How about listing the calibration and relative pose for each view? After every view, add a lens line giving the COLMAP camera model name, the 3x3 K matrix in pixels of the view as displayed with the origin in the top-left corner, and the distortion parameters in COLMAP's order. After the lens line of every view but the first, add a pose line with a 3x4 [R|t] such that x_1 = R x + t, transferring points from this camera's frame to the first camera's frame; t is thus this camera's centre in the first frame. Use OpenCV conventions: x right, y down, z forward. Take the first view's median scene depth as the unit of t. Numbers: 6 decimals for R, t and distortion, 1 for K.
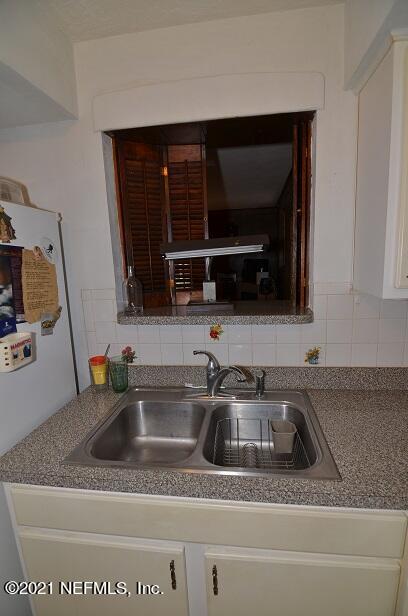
lens RADIAL K [[296.8, 0, 209.3], [0, 296.8, 307.7], [0, 0, 1]] dist [-0.019692, -0.001244]
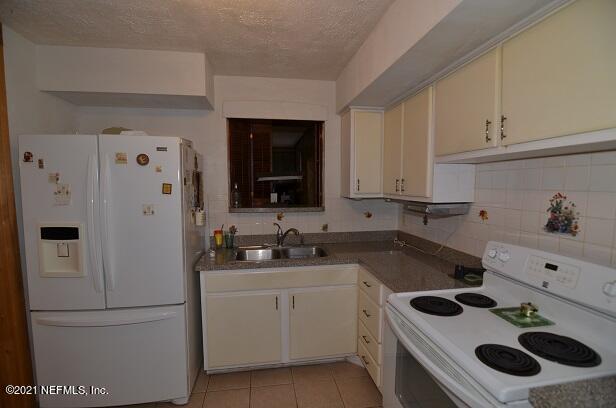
lens RADIAL K [[296.8, 0, 304.4], [0, 296.8, 205.1], [0, 0, 1]] dist [-0.019692, -0.001244]
pose [[0.958415, 0.017764, 0.284824, -0.404956], [0.012215, 0.994592, -0.103135, 0.216988], [-0.285116, 0.102325, 0.953016, -1.012399]]
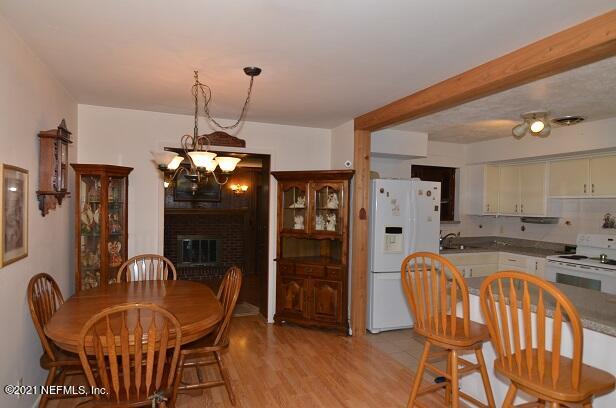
lens RADIAL K [[368.6, 0, 296.2], [0, 368.6, 206.9], [0, 0, 1]] dist [-0.005784, -0.009298]
pose [[0.877315, 0.053909, 0.476878, -3.285678], [0.027648, 0.986343, -0.162367, 0.482050], [-0.479118, 0.155632, 0.863843, -1.800146]]
